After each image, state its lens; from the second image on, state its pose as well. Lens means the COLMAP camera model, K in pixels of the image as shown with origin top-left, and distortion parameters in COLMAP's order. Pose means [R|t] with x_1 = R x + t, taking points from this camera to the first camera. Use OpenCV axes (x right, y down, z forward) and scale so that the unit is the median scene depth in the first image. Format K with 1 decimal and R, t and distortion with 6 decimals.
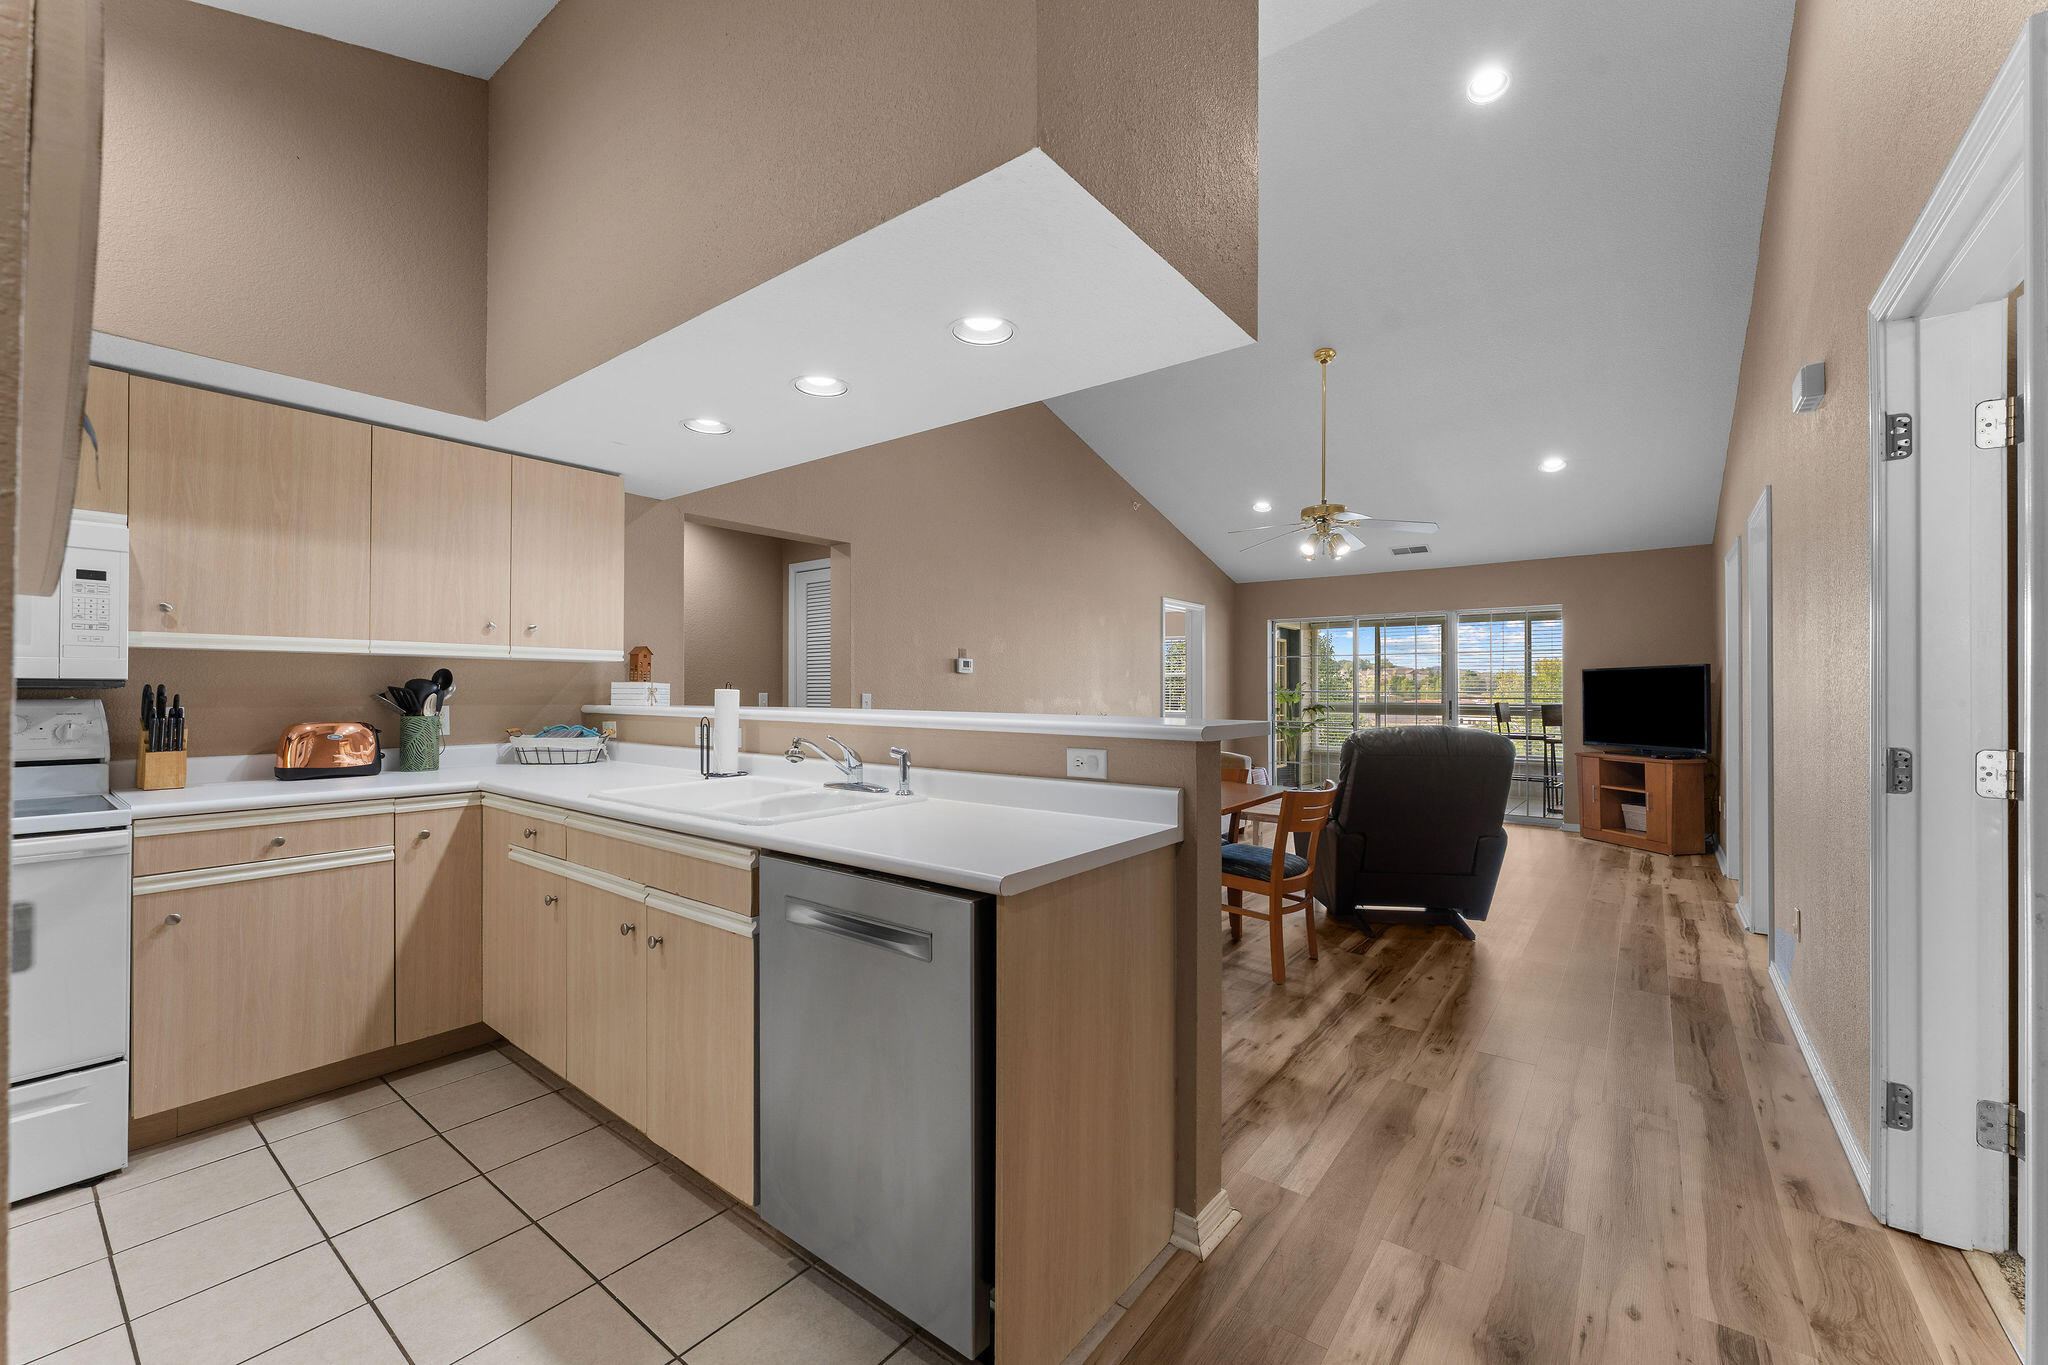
lens RADIAL K [[810.2, 0, 1016.9], [0, 810.2, 683.7], [0, 0, 1]] dist [0.000923, 0.000067]
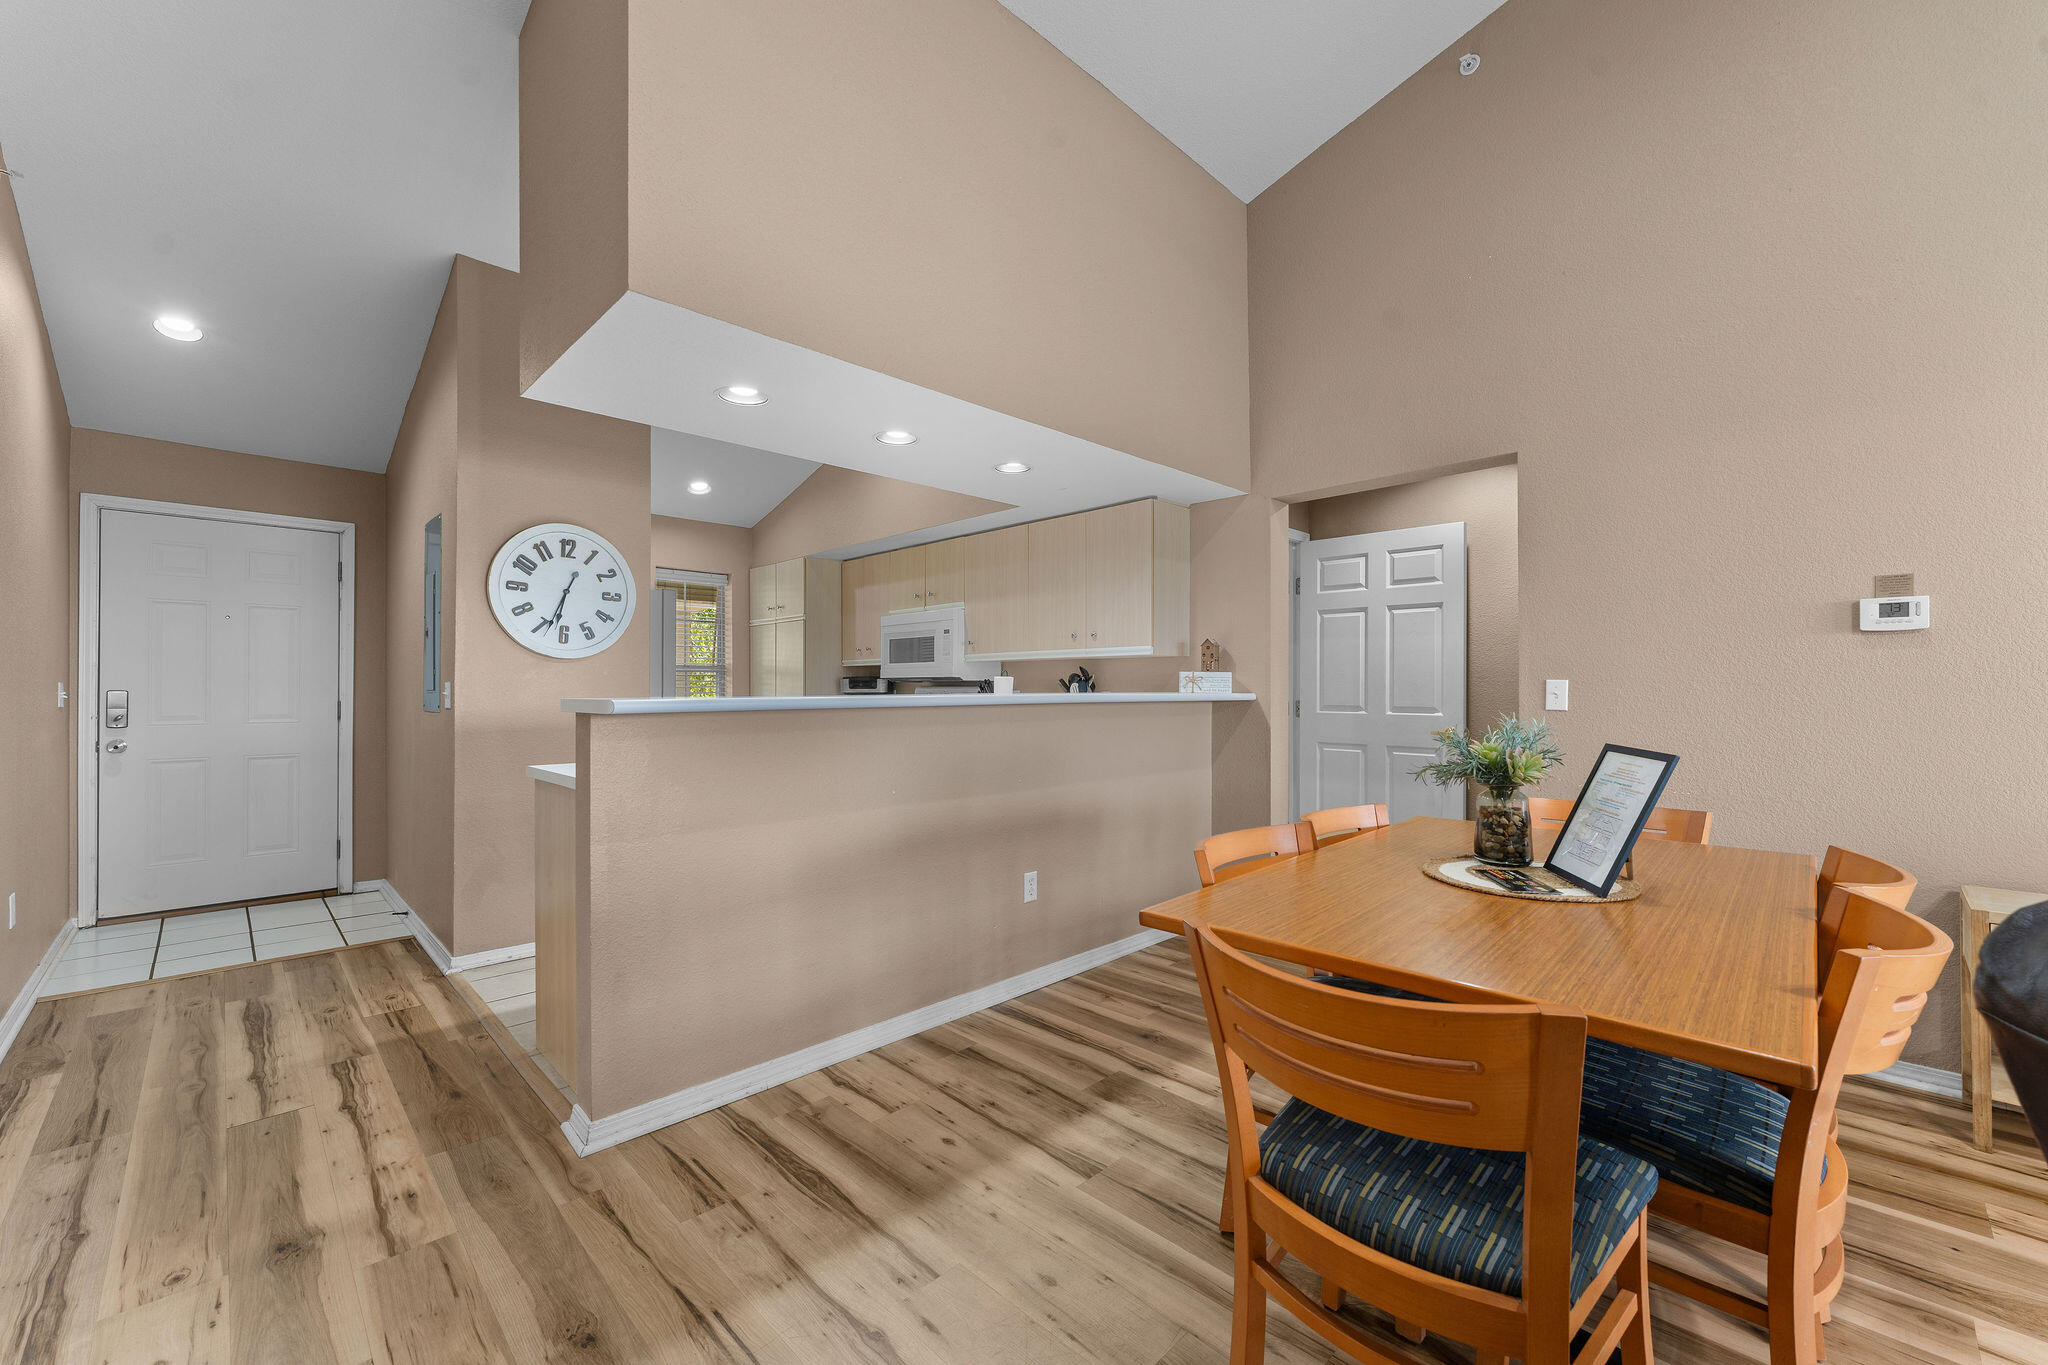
lens RADIAL K [[810.2, 0, 1015.4], [0, 810.2, 689.5], [0, 0, 1]] dist [0.000923, 0.000067]
pose [[-0.129544, -0.000416, -0.991574, 1.055135], [0.012400, 0.999921, -0.002039, 0.034242], [0.991496, -0.012559, -0.129529, 1.425808]]
